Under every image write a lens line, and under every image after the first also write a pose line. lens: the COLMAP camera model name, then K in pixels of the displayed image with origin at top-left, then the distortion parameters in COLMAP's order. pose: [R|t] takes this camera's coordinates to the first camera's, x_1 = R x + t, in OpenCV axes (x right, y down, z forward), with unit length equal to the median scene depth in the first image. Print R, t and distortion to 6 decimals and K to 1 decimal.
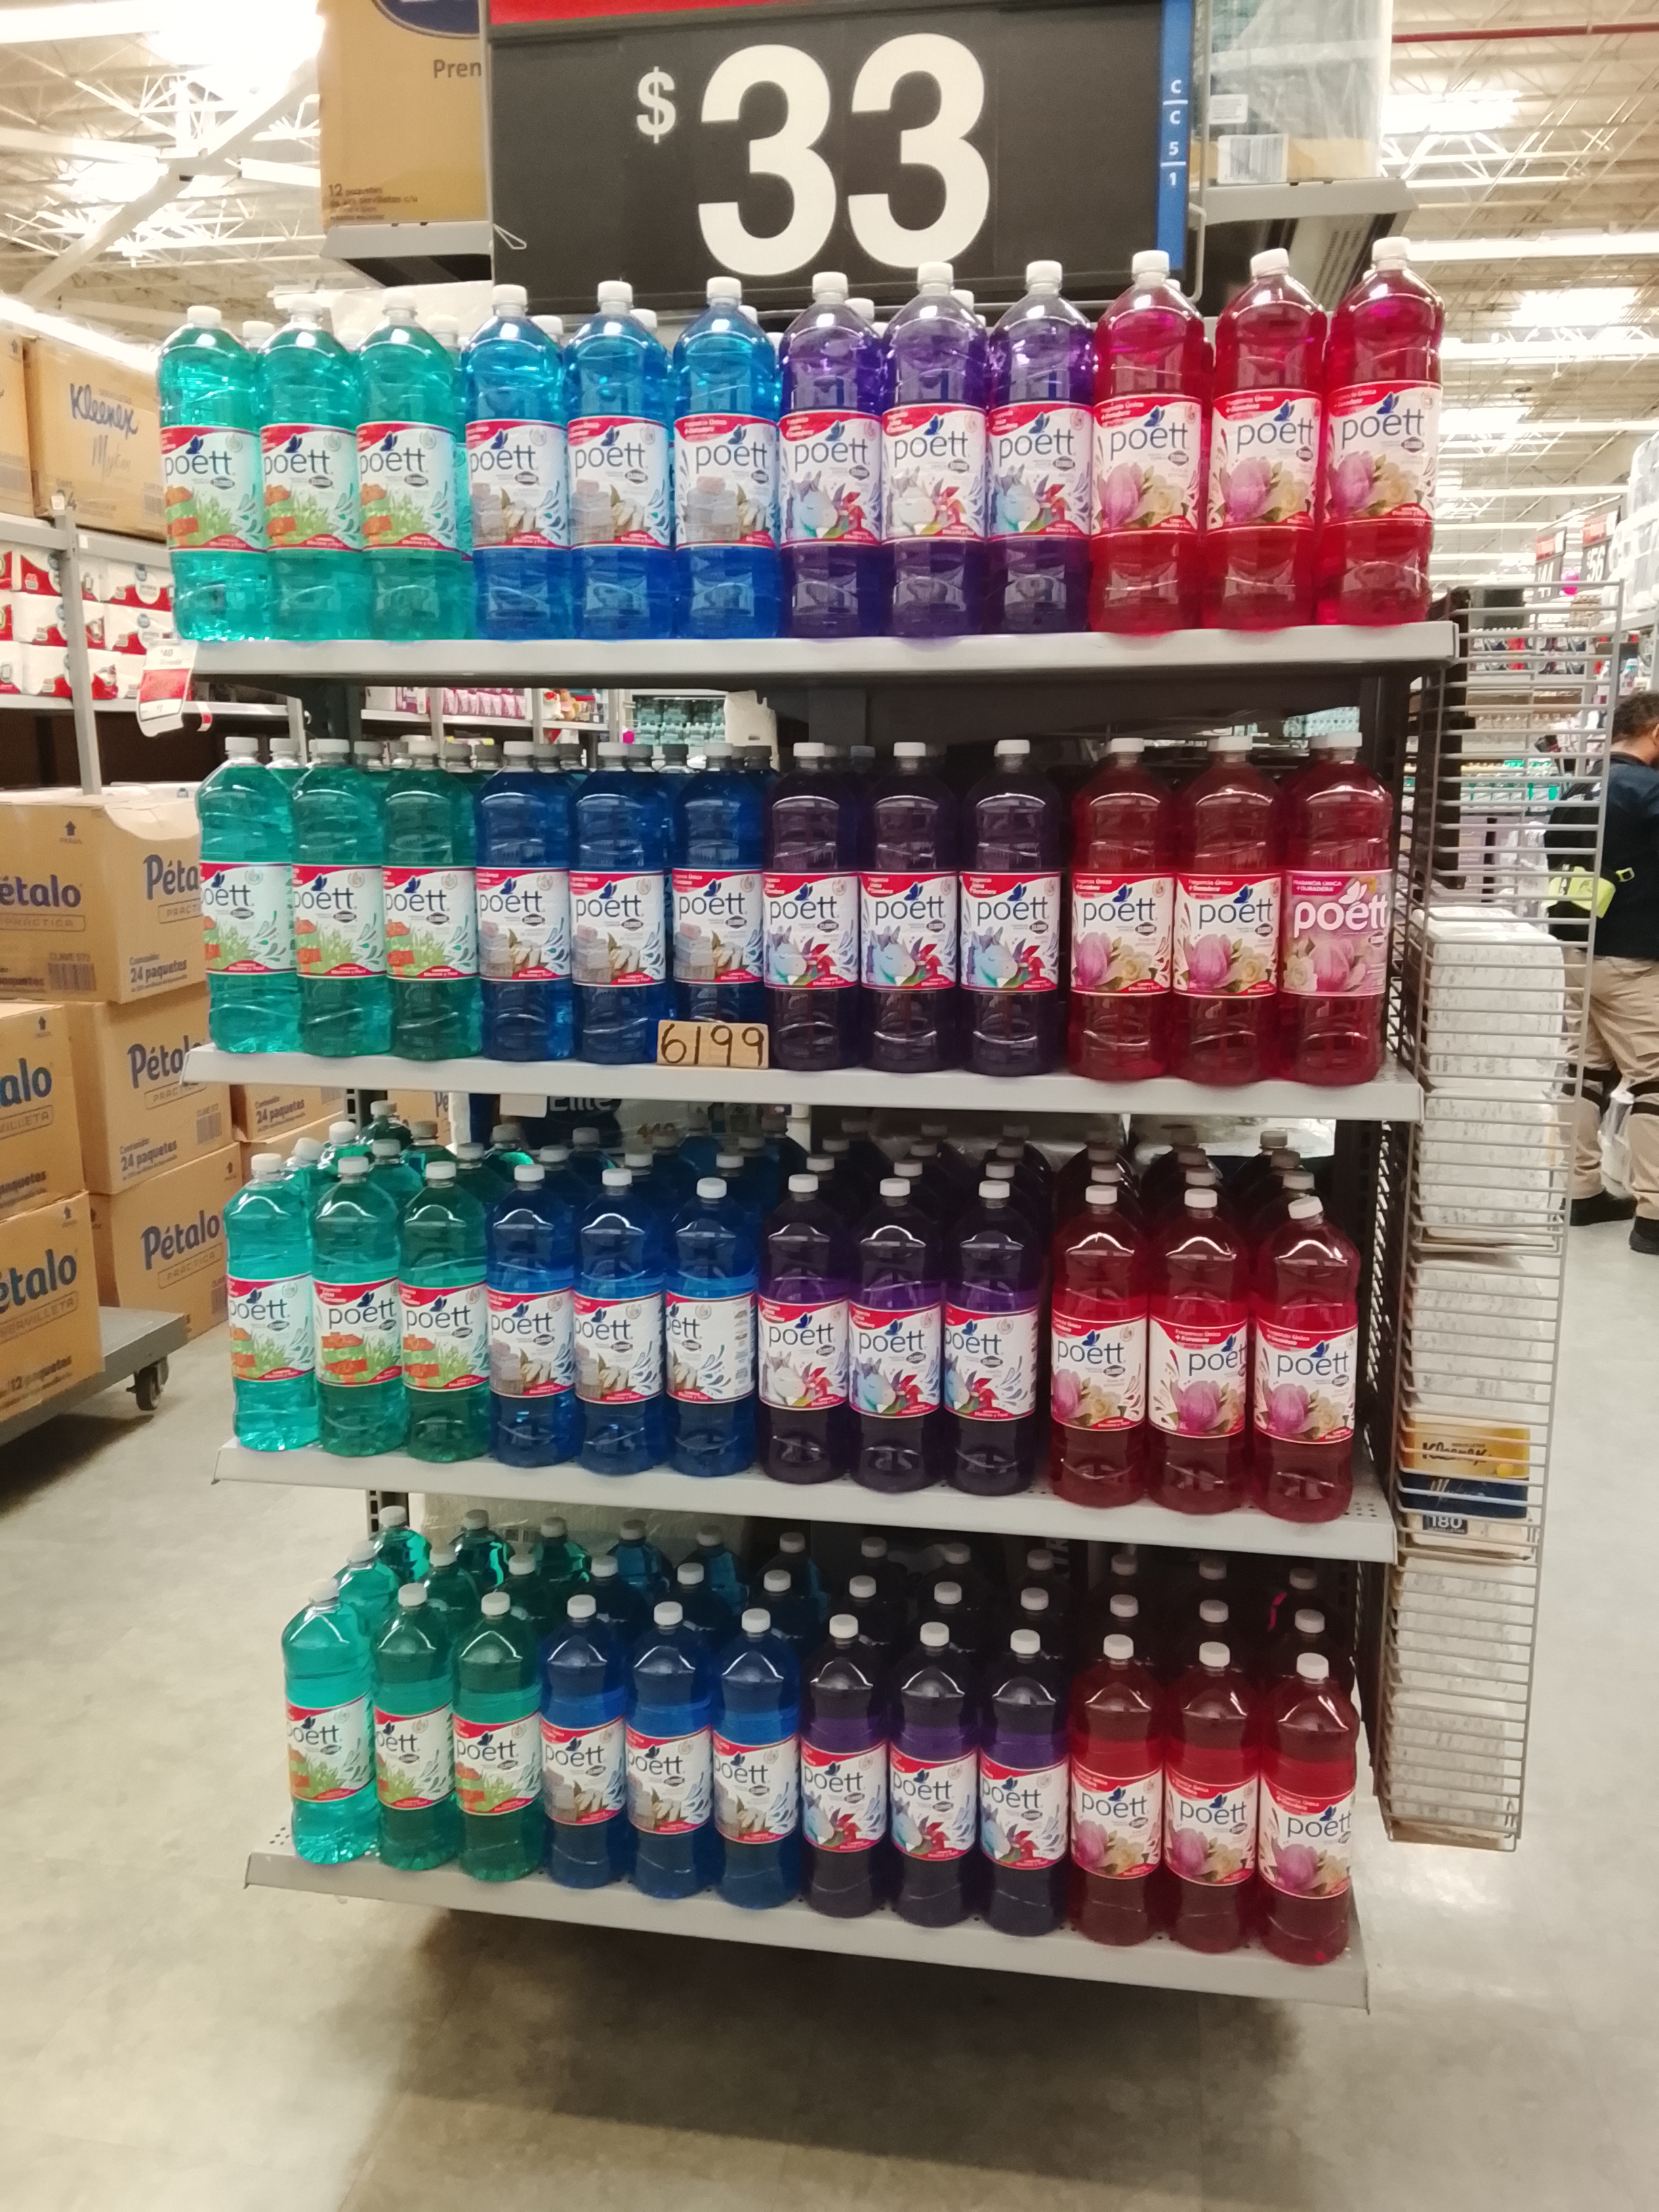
lens RADIAL K [[1831.7, 0, 856.0], [0, 1831.7, 1111.9], [0, 0, 1]] dist [0.058878, -0.121446]
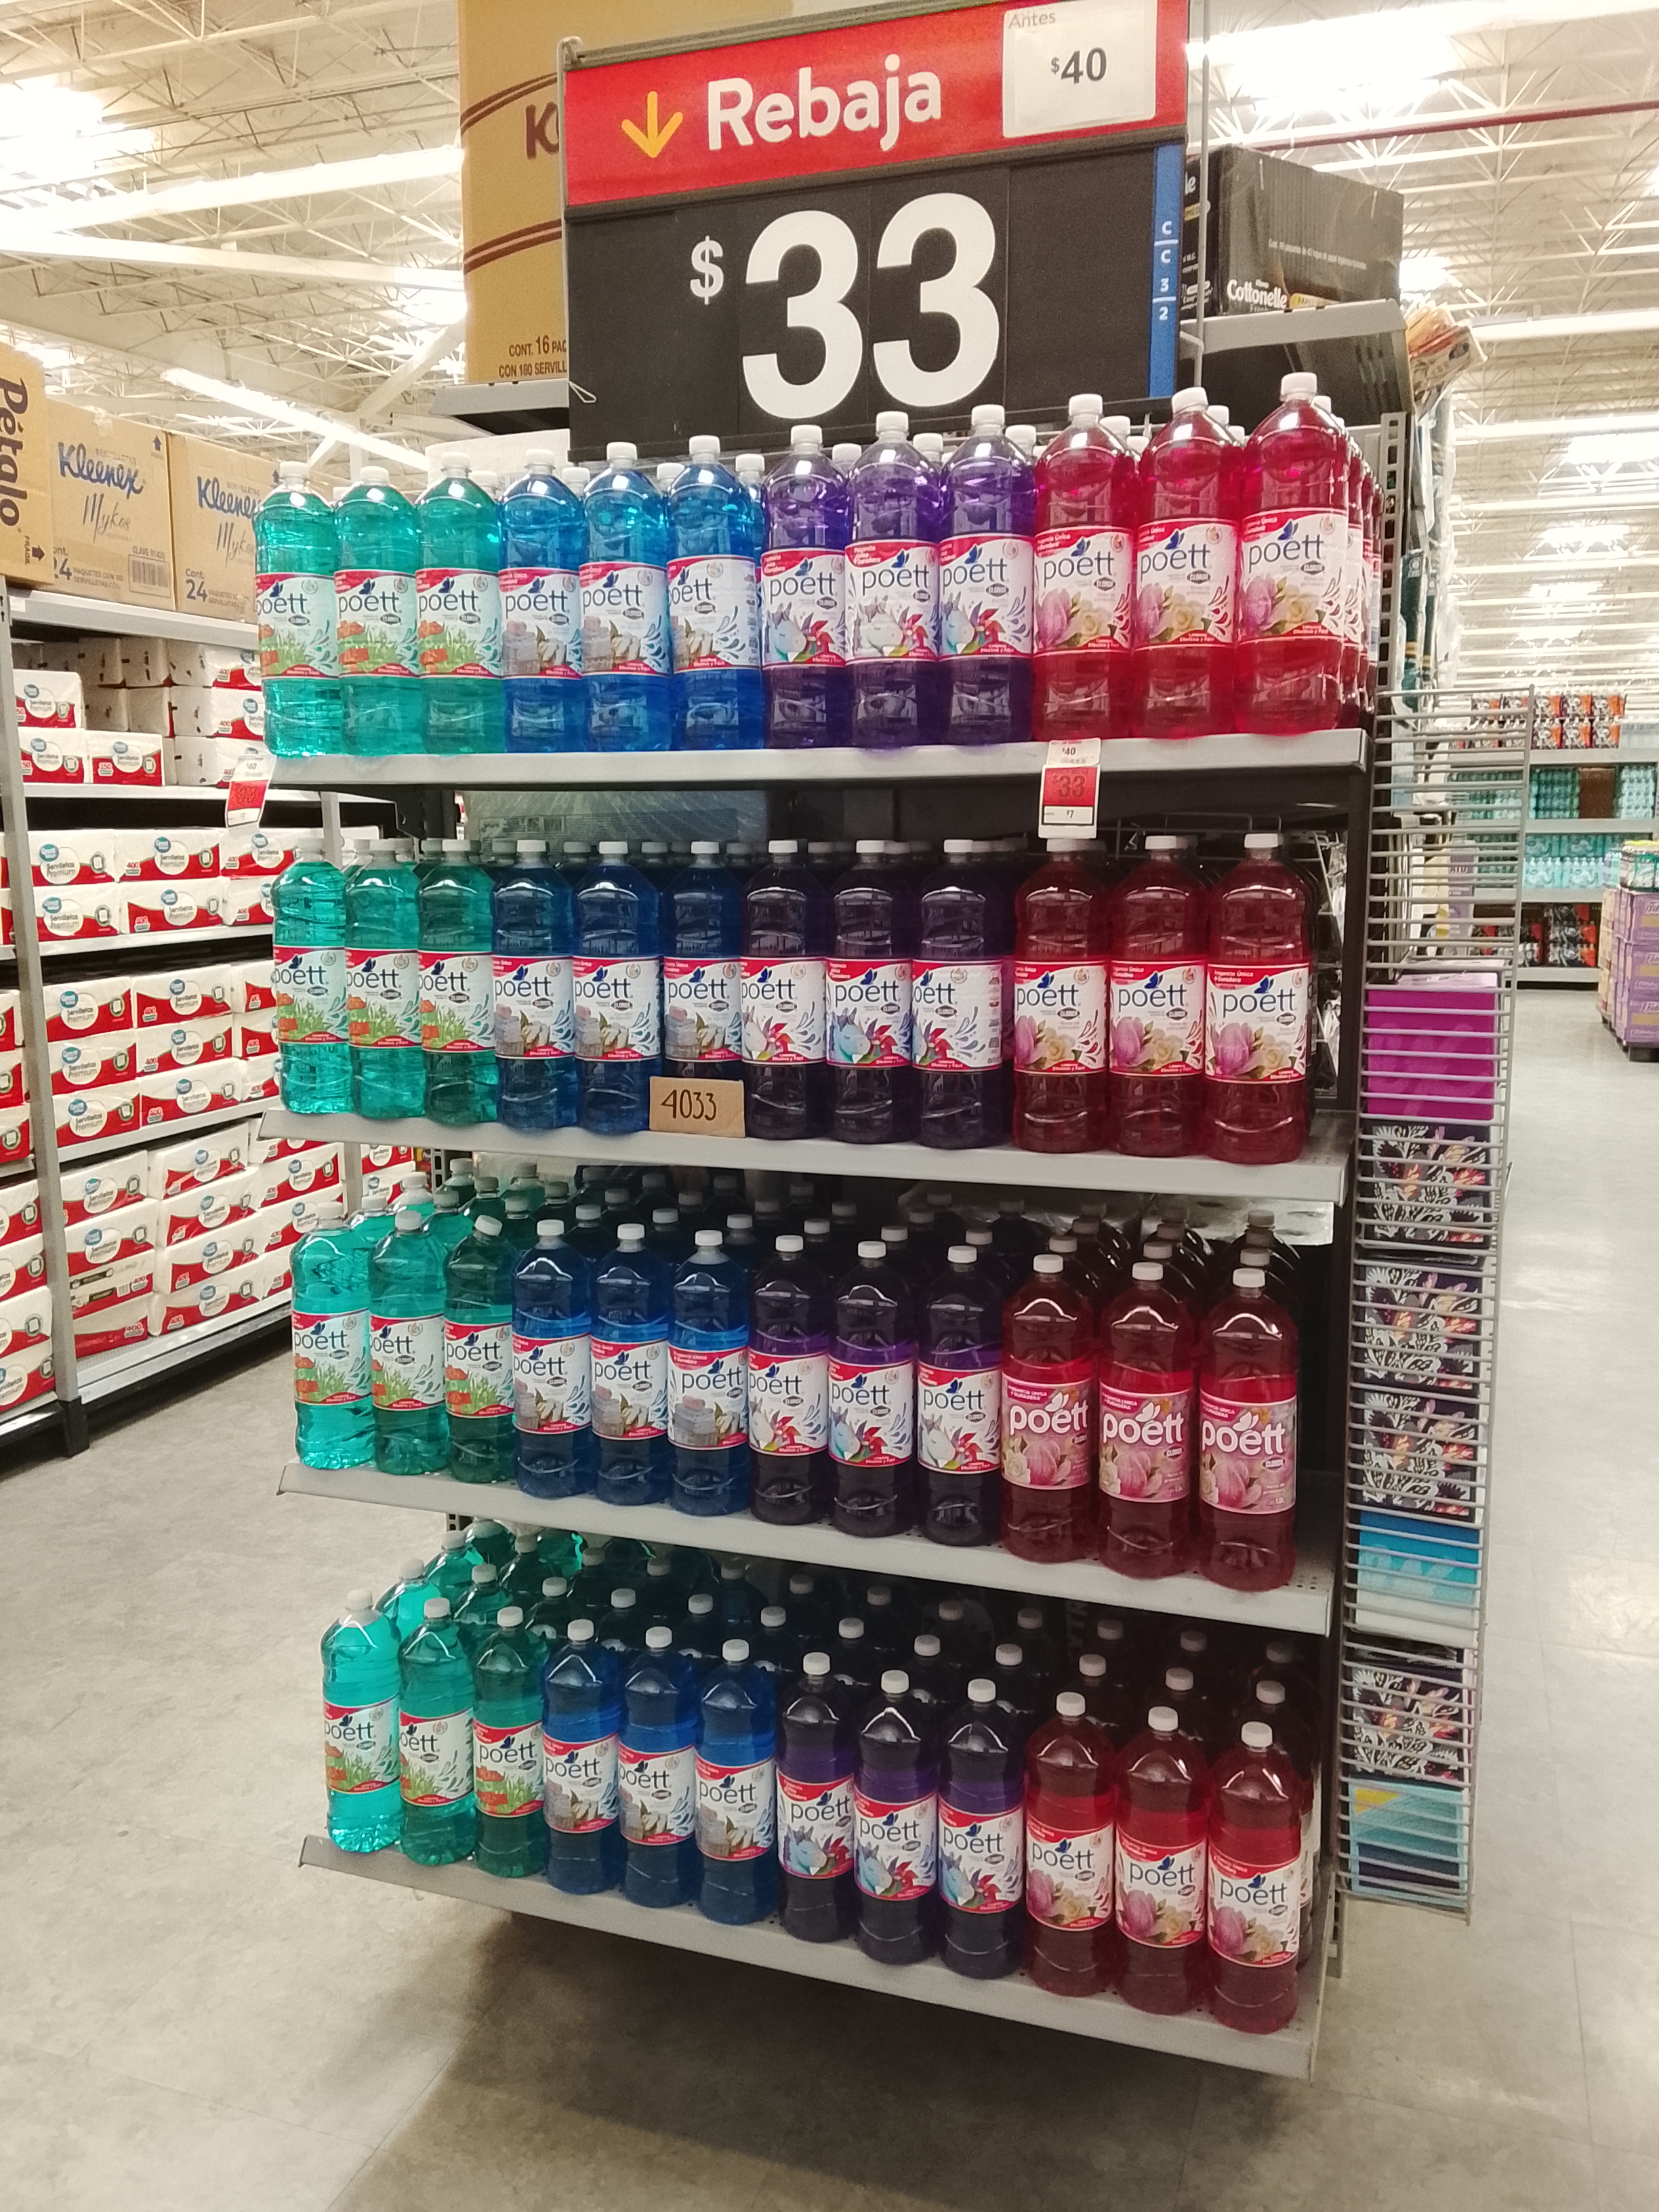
lens RADIAL K [[1831.7, 0, 823.9], [0, 1831.7, 1100.0], [0, 0, 1]] dist [0.058878, -0.121446]
pose [[0.984955, 0.021668, -0.171447, 0.166537], [-0.029611, 0.998597, -0.043909, 0.000820], [0.170255, 0.048325, 0.984214, -0.061851]]
